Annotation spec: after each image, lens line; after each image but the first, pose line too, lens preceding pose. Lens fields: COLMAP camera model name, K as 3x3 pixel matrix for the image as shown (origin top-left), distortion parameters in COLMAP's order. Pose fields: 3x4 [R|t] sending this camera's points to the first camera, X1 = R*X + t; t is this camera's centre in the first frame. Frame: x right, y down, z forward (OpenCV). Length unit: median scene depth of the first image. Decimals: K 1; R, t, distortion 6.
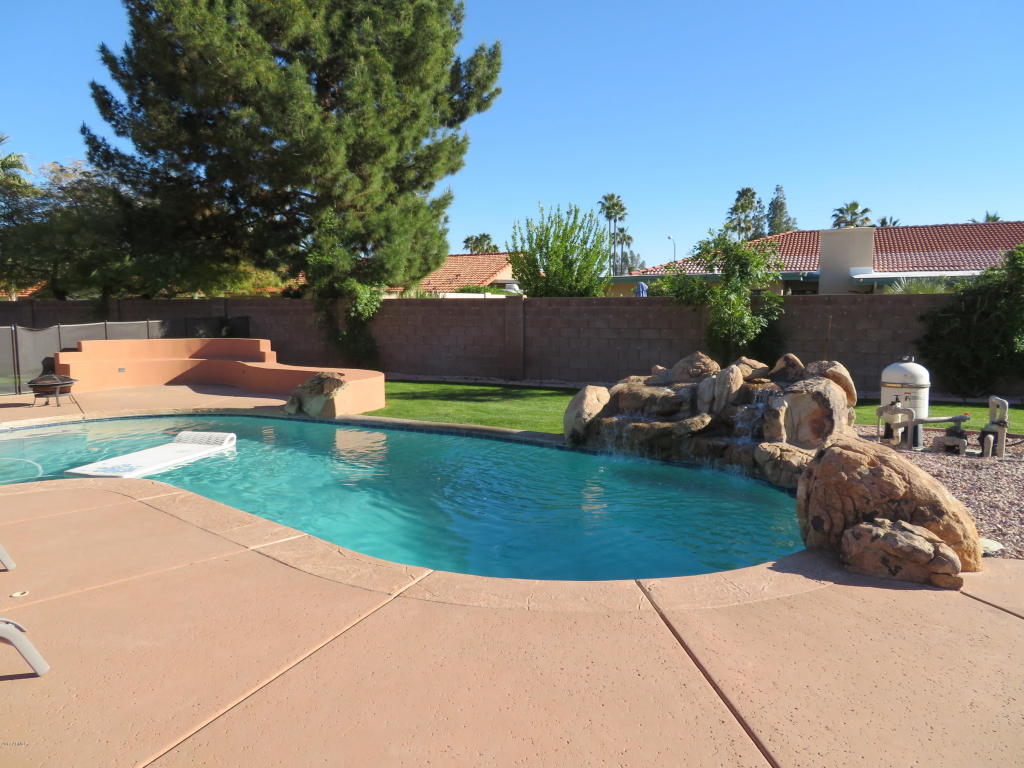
lens RADIAL K [[733.7, 0, 511.4], [0, 733.7, 388.0], [0, 0, 1]] dist [-0.004520, 0.002737]
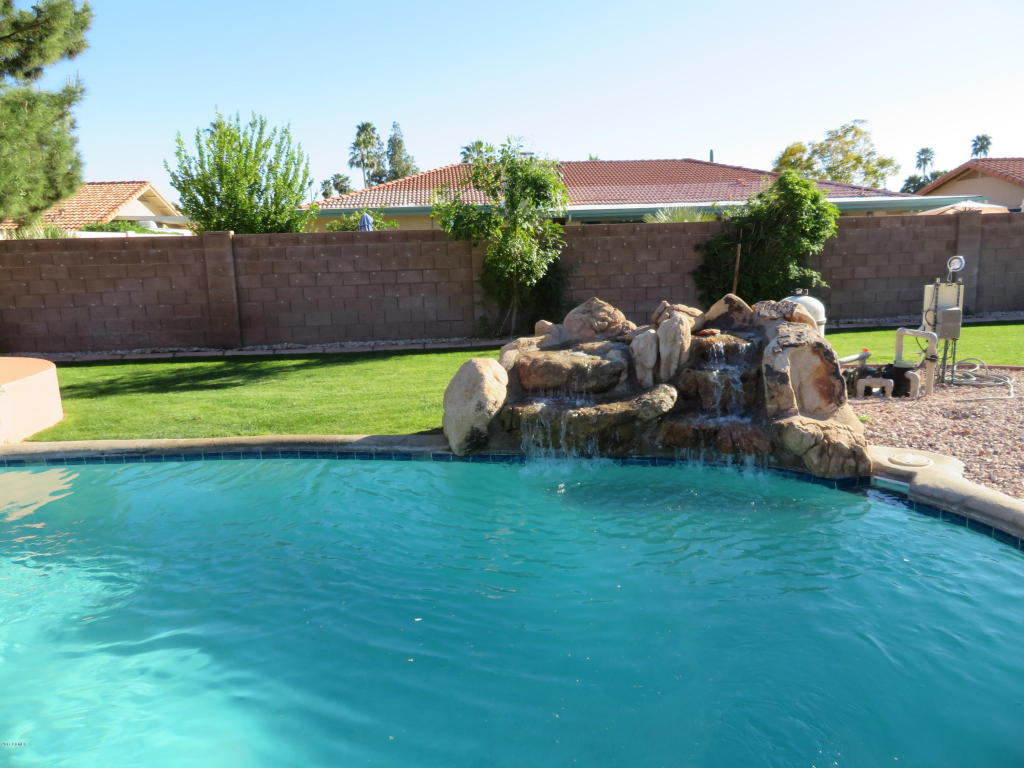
lens RADIAL K [[733.7, 0, 512.0], [0, 733.7, 375.7], [0, 0, 1]] dist [-0.004520, 0.002737]
pose [[0.869834, -0.108856, 0.481185, -0.112641], [0.078108, 0.993438, 0.083546, -0.024406], [-0.487122, -0.035087, 0.872629, 0.240293]]
